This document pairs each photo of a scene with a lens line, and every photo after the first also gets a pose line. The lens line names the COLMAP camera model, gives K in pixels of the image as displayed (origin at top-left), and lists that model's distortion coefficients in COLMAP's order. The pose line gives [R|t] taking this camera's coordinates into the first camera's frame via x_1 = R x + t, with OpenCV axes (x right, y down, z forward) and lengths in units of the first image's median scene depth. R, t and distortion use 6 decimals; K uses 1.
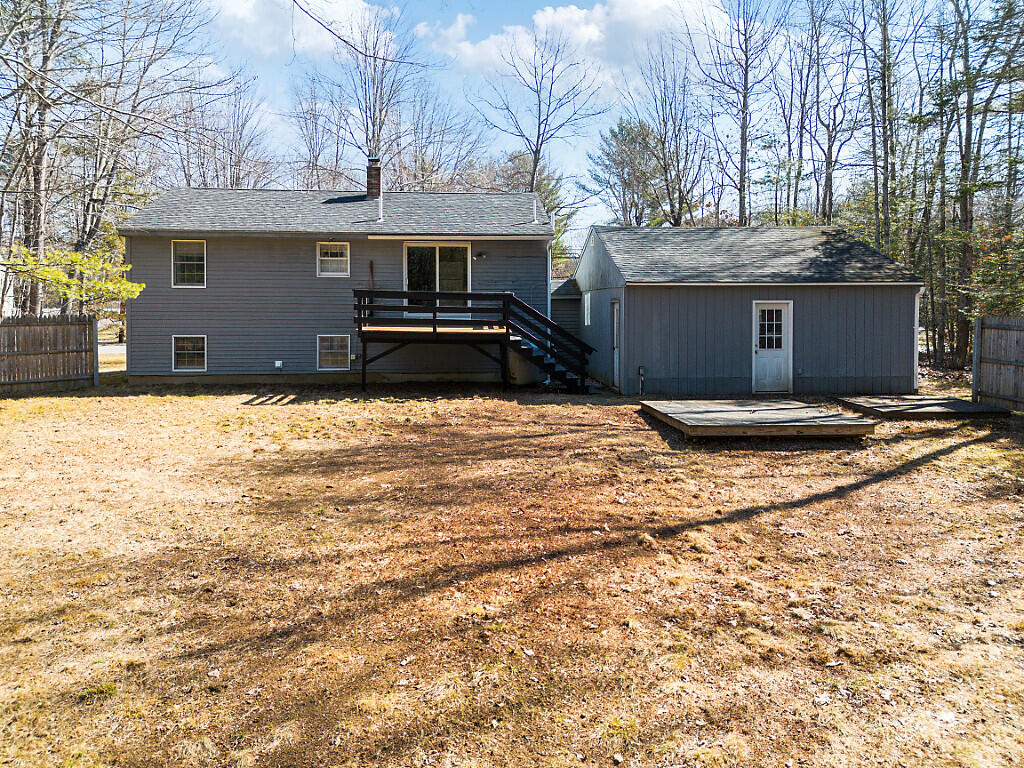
lens RADIAL K [[734.8, 0, 497.8], [0, 734.8, 301.7], [0, 0, 1]] dist [0.004445, -0.002886]
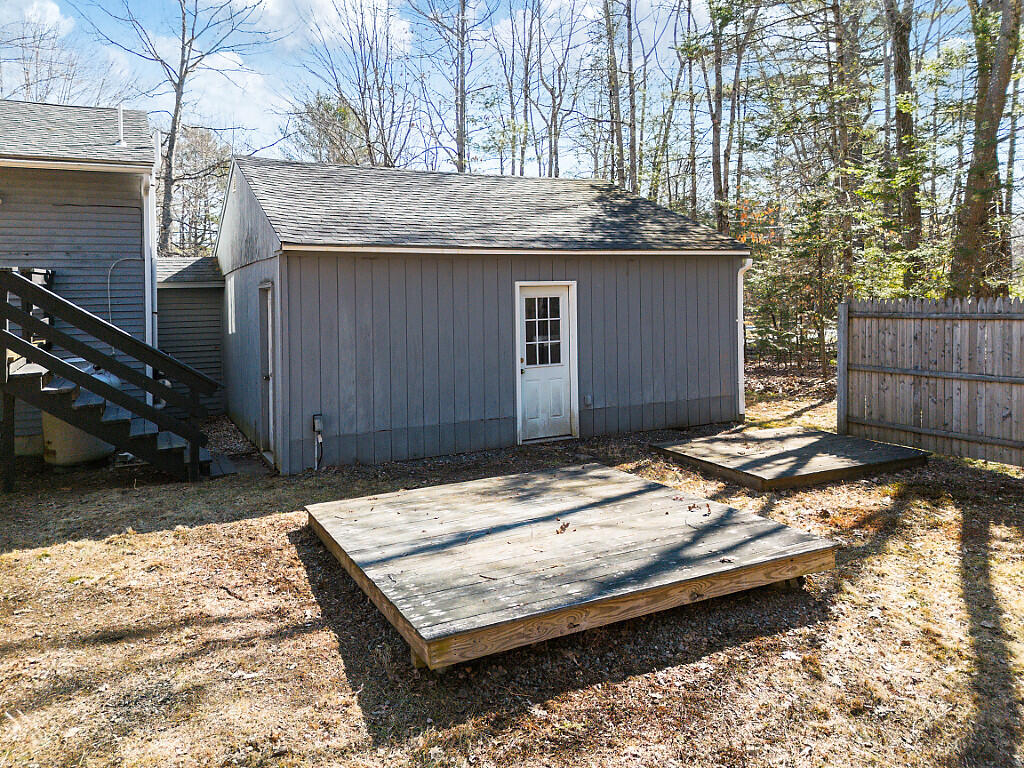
lens RADIAL K [[734.8, 0, 497.8], [0, 734.8, 301.7], [0, 0, 1]] dist [0.004445, -0.002886]
pose [[0.924168, -0.019744, 0.381476, 0.113985], [0.020149, 0.999793, 0.002933, 0.011793], [-0.381455, 0.004976, 0.924374, 0.468569]]
